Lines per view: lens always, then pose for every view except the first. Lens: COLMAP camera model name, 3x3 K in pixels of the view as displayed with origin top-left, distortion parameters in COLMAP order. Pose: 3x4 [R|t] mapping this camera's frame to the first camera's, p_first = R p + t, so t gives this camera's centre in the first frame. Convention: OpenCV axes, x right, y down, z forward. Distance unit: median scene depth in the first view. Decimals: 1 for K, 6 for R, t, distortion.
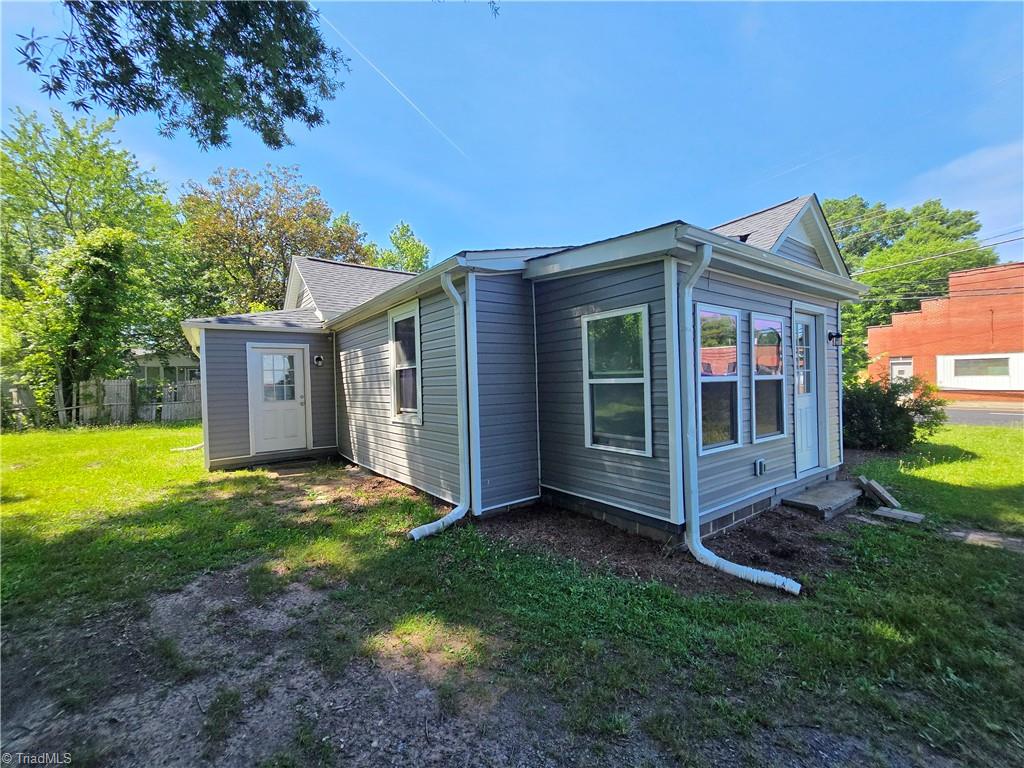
lens RADIAL K [[430.7, 0, 514.2], [0, 430.7, 389.4], [0, 0, 1]] dist [-0.000299, 0.000067]
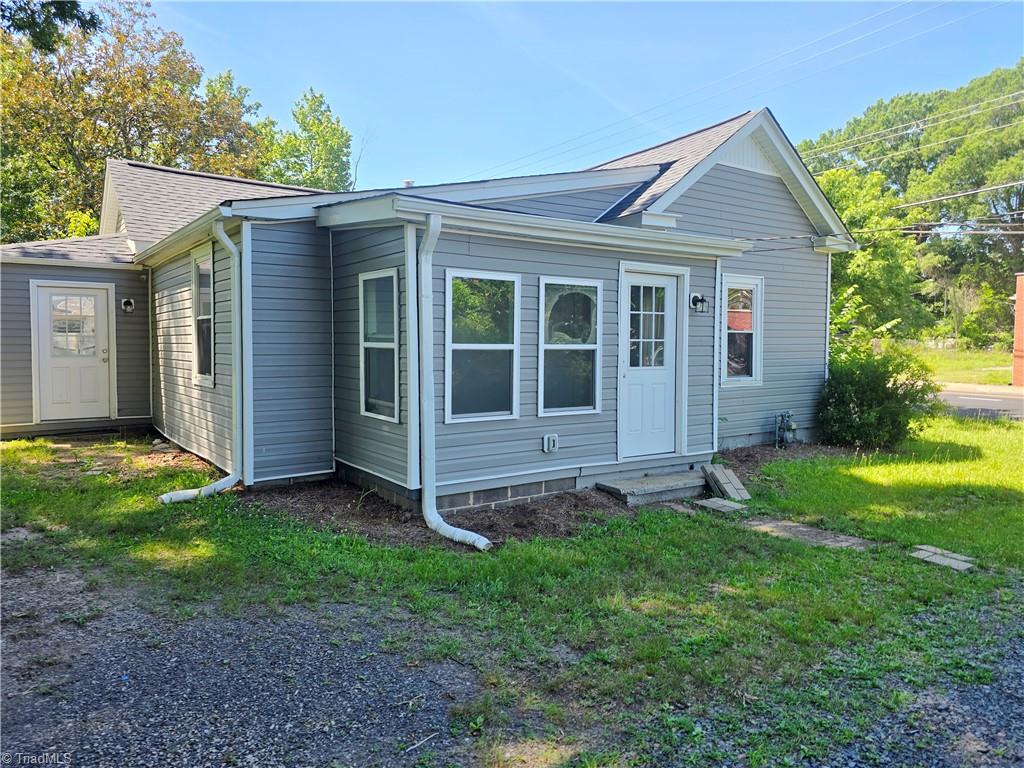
lens RADIAL K [[702.9, 0, 511.9], [0, 702.9, 374.4], [0, 0, 1]] dist [0.046563, -0.020742]
pose [[0.999135, 0.034552, -0.023132, 0.470942], [-0.033828, 0.998947, 0.030978, -0.010546], [0.024178, -0.030169, 0.999252, -0.461170]]
